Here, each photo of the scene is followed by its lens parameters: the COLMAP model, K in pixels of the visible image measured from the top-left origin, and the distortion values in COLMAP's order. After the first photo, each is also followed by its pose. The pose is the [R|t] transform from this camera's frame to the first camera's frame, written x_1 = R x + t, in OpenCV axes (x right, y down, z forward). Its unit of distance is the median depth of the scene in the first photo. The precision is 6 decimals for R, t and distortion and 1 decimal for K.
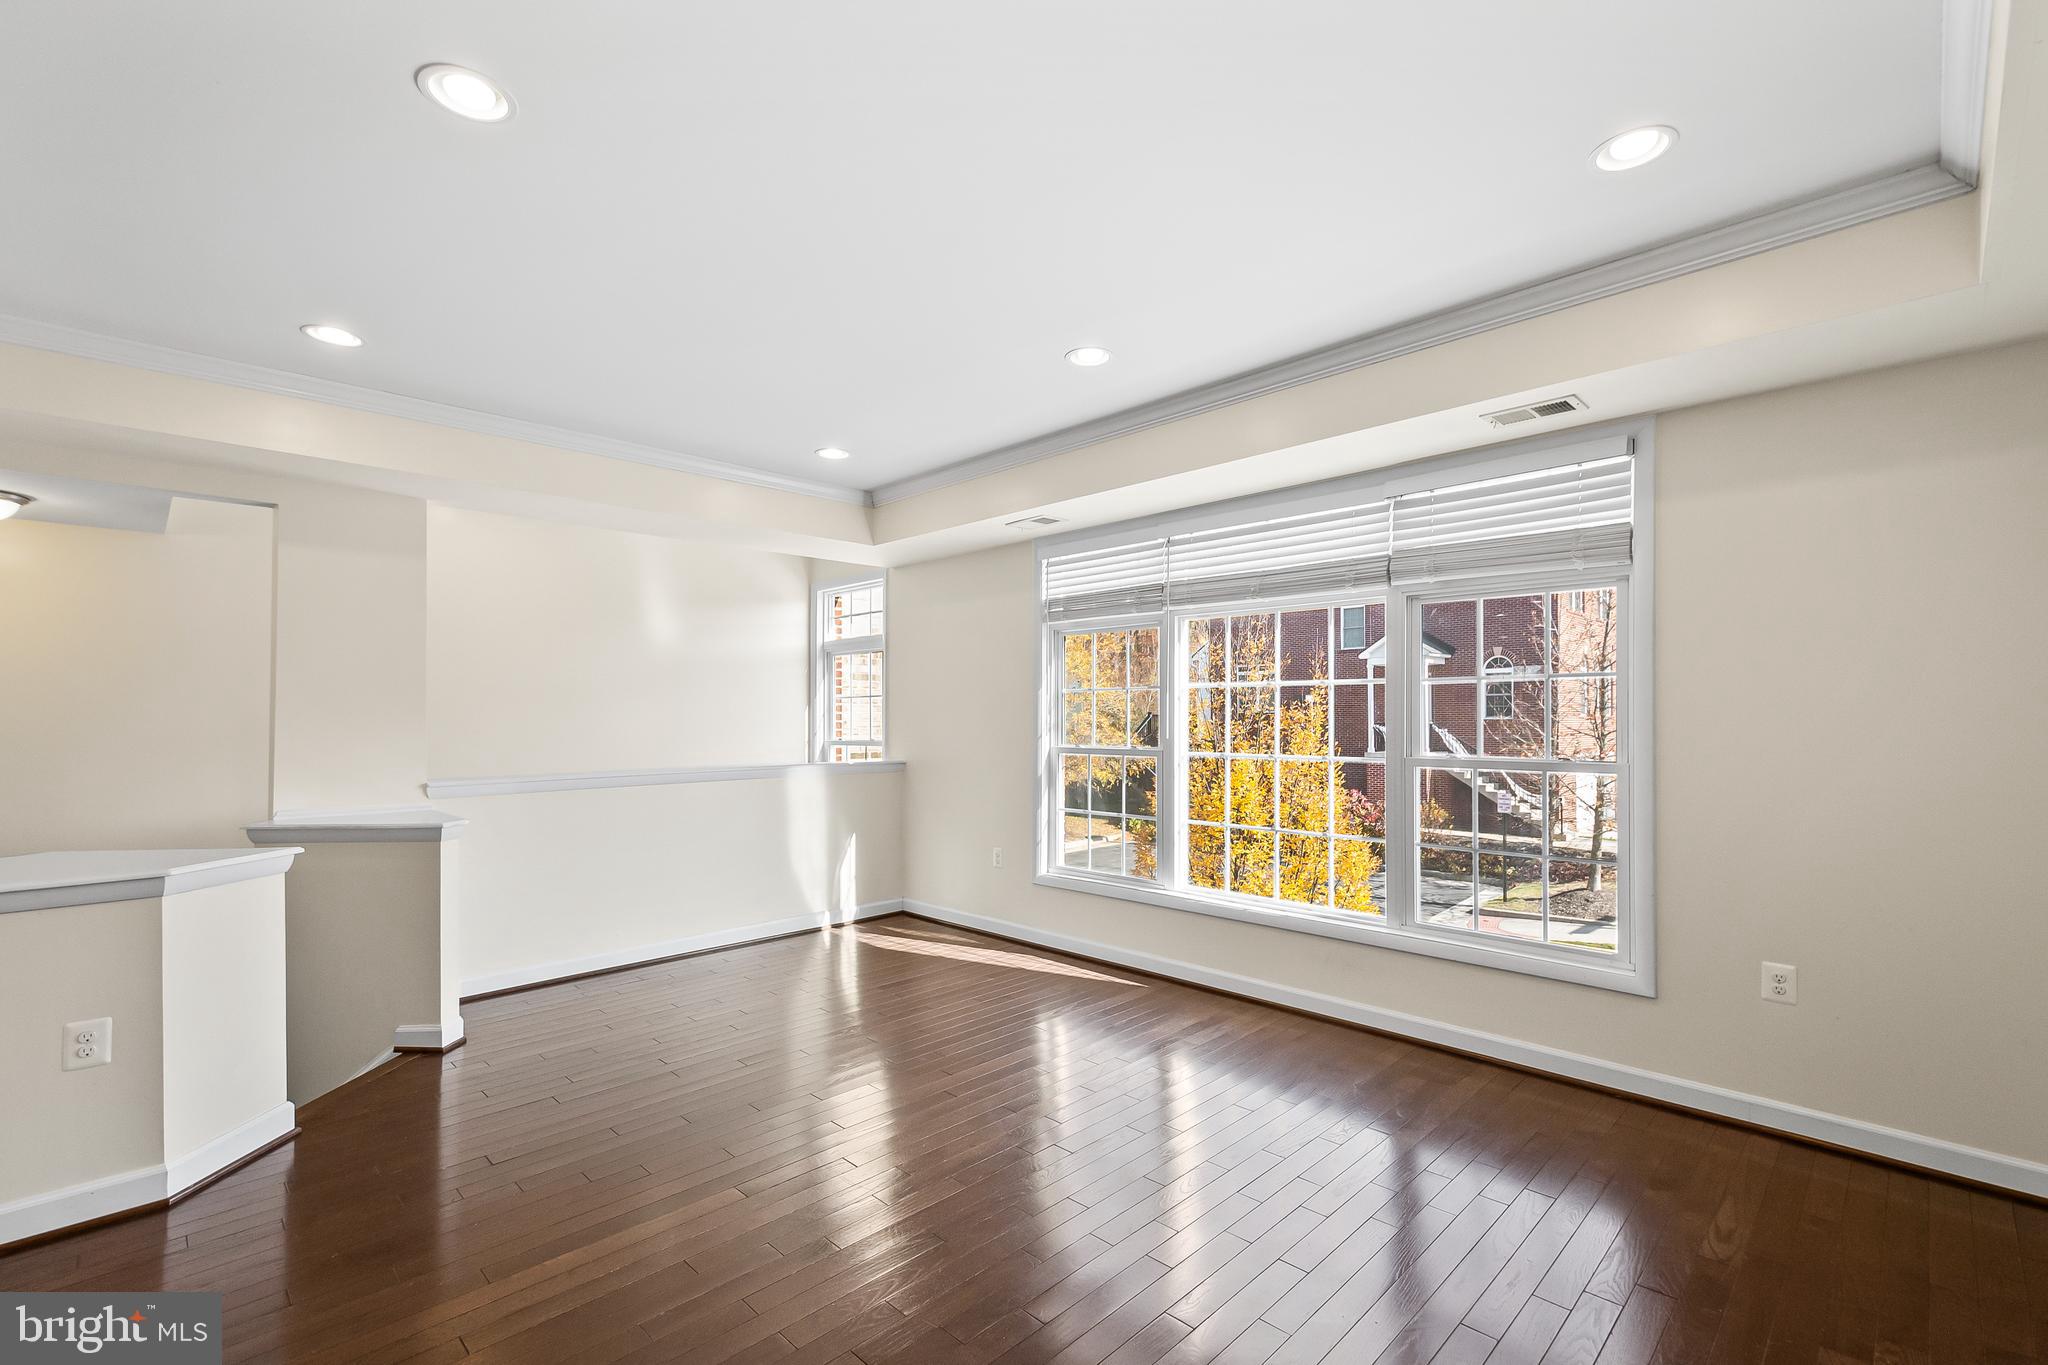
lens RADIAL K [[901.4, 0, 1046.8], [0, 901.4, 710.0], [0, 0, 1]] dist [-0.001488, -0.000472]
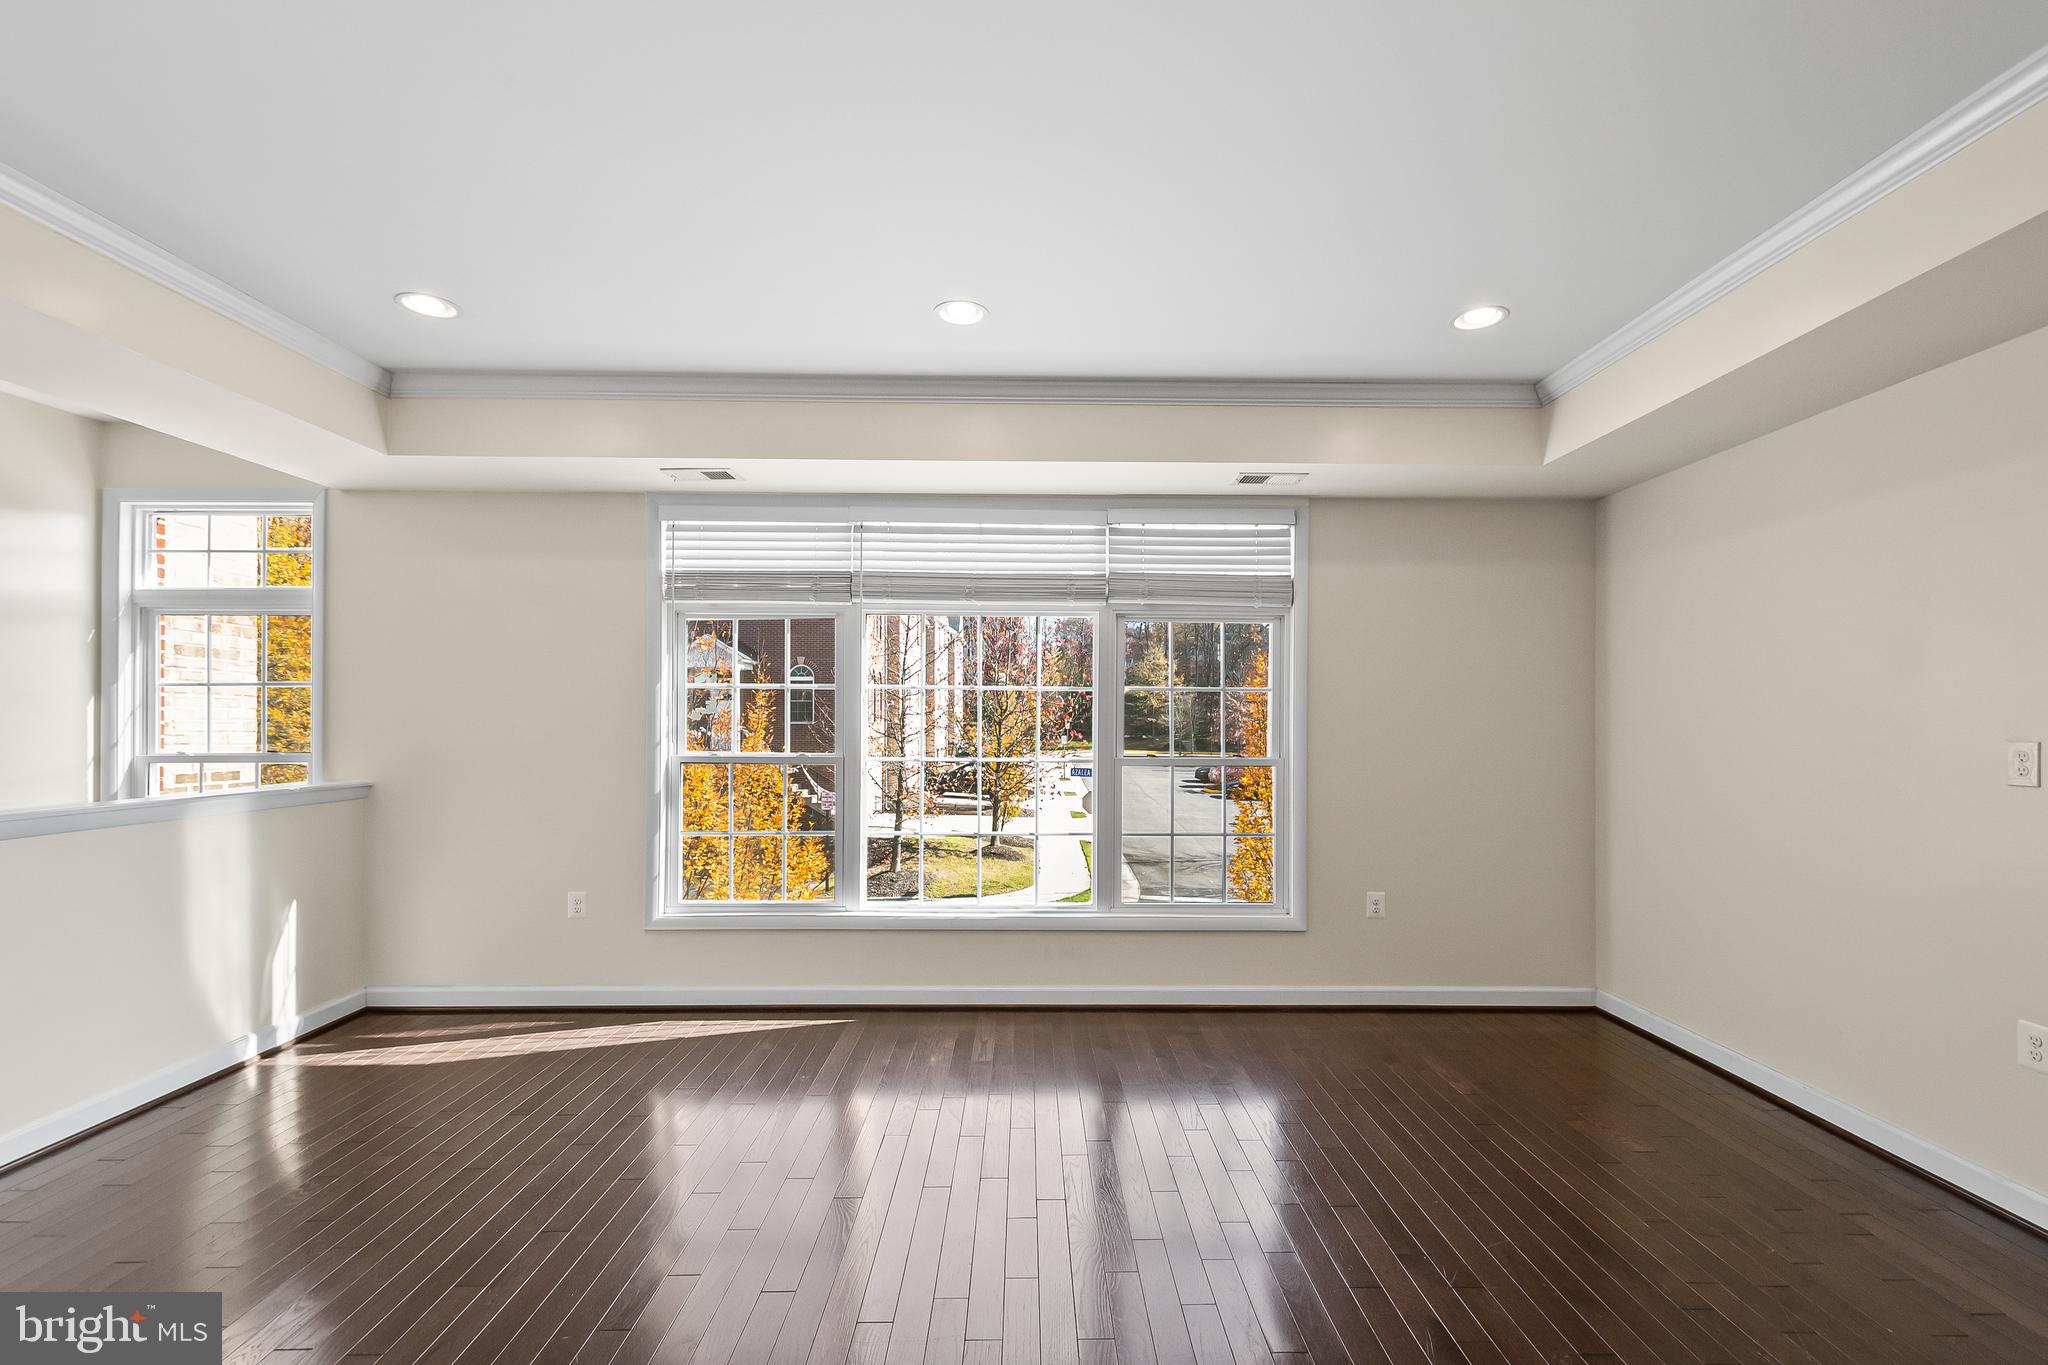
lens RADIAL K [[898.3, 0, 1036.1], [0, 898.3, 718.6], [0, 0, 1]] dist [0.001307, 0.000063]
pose [[0.696845, 0.008220, 0.717175, -0.341829], [-0.011472, 0.999934, -0.000315, 0.003824], [-0.717130, -0.008008, 0.696893, 0.212158]]
